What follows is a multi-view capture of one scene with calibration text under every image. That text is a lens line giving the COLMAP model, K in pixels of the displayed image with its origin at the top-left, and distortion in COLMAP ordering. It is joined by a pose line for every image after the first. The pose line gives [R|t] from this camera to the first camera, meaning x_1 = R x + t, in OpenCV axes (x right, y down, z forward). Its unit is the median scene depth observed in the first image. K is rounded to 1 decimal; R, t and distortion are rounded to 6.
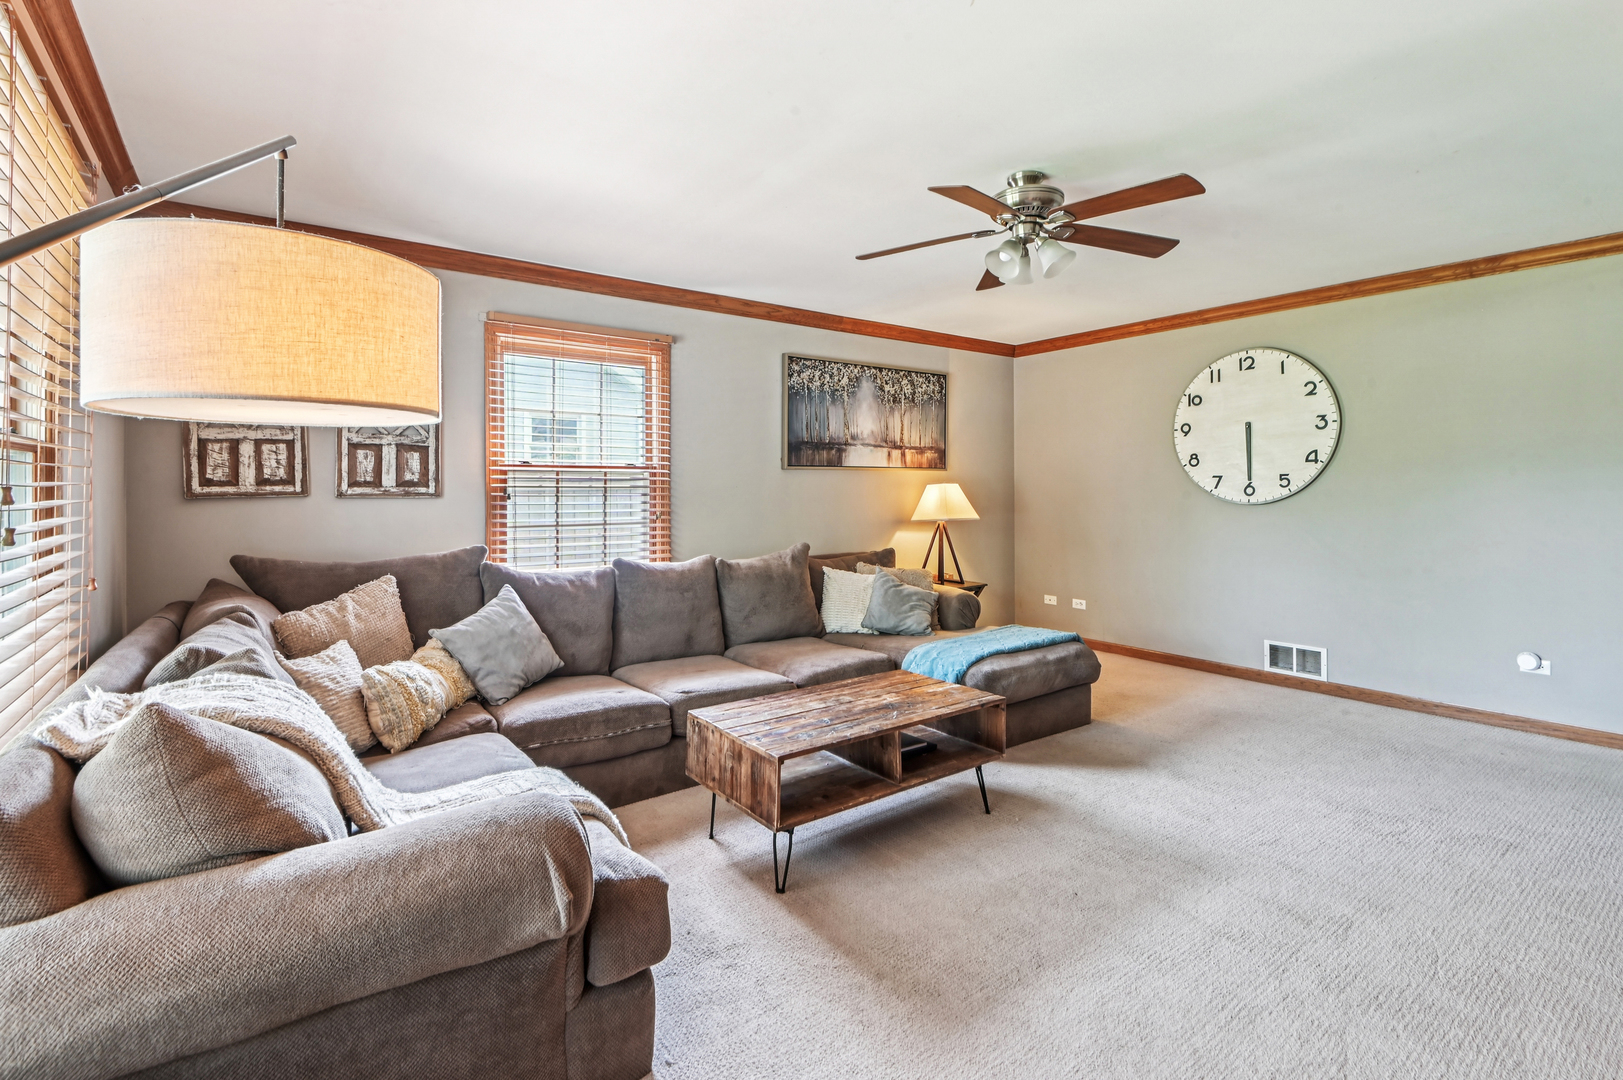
lens RADIAL K [[735.6, 0, 807.0], [0, 735.6, 483.2], [0, 0, 1]] dist [0.002577, -0.001741]
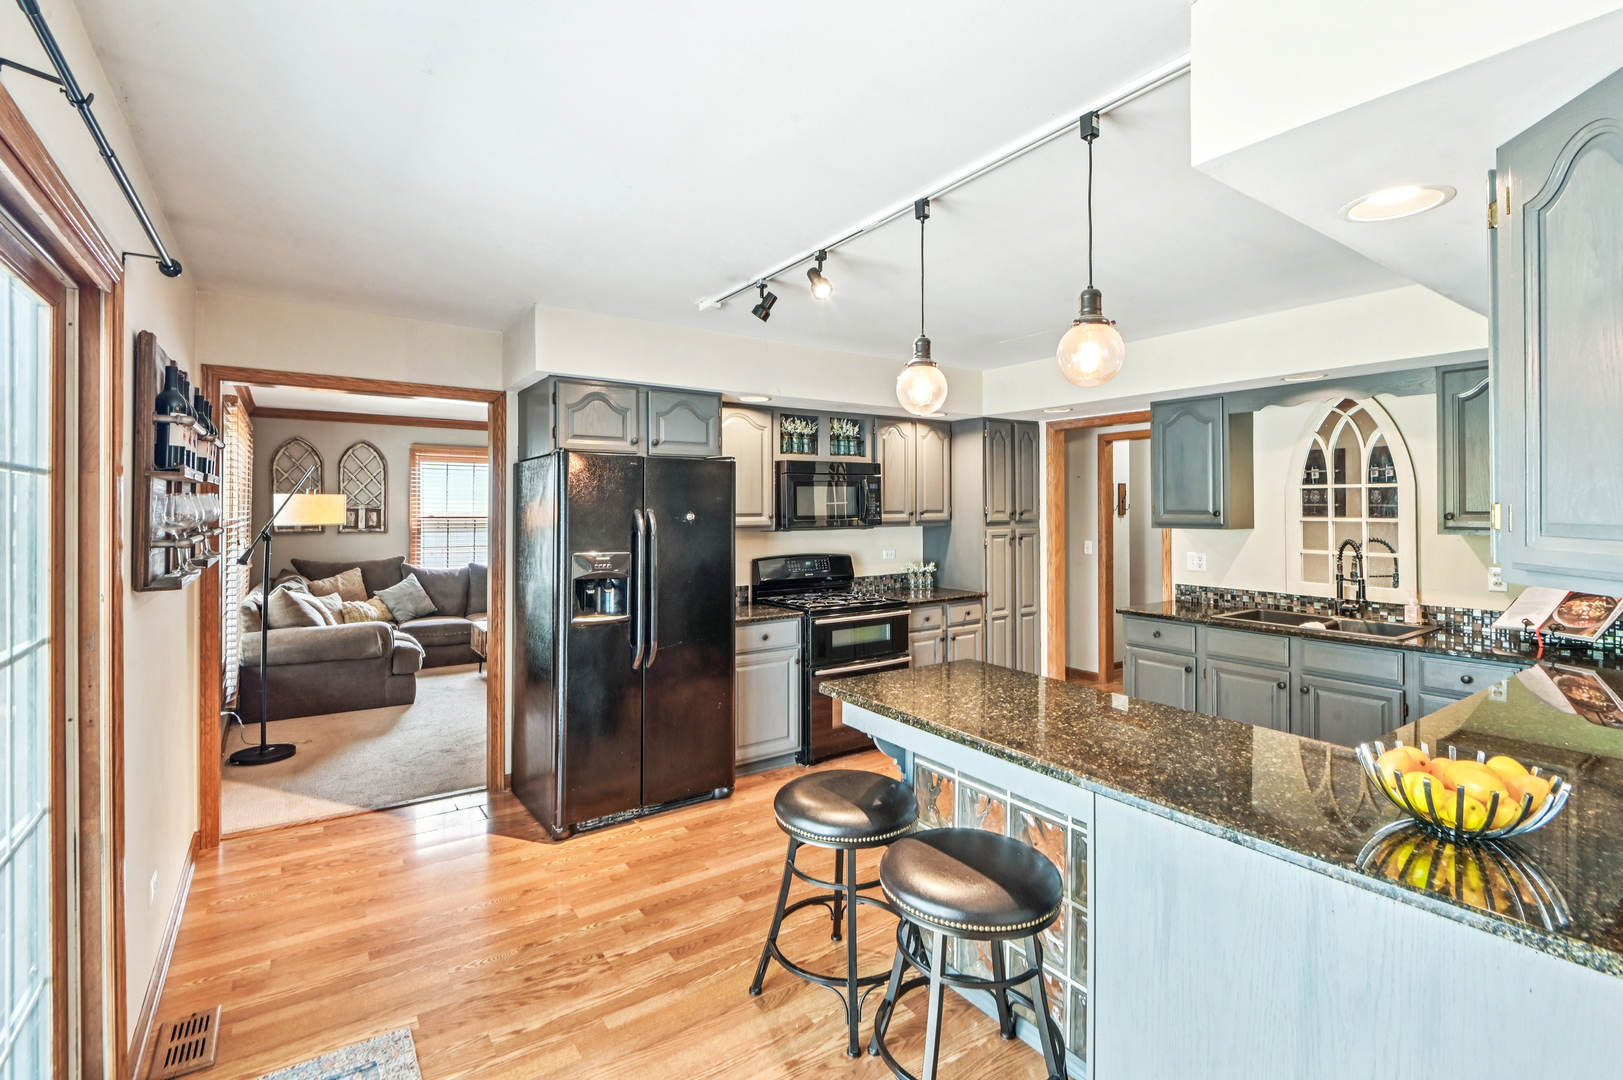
lens RADIAL K [[735.6, 0, 815.8], [0, 735.6, 507.1], [0, 0, 1]] dist [0.002577, -0.001741]
pose [[0.999608, 0.009513, -0.026336, 0.910377], [-0.009475, 0.999954, 0.001566, -0.081094], [0.026349, -0.001316, 0.999652, -1.248228]]
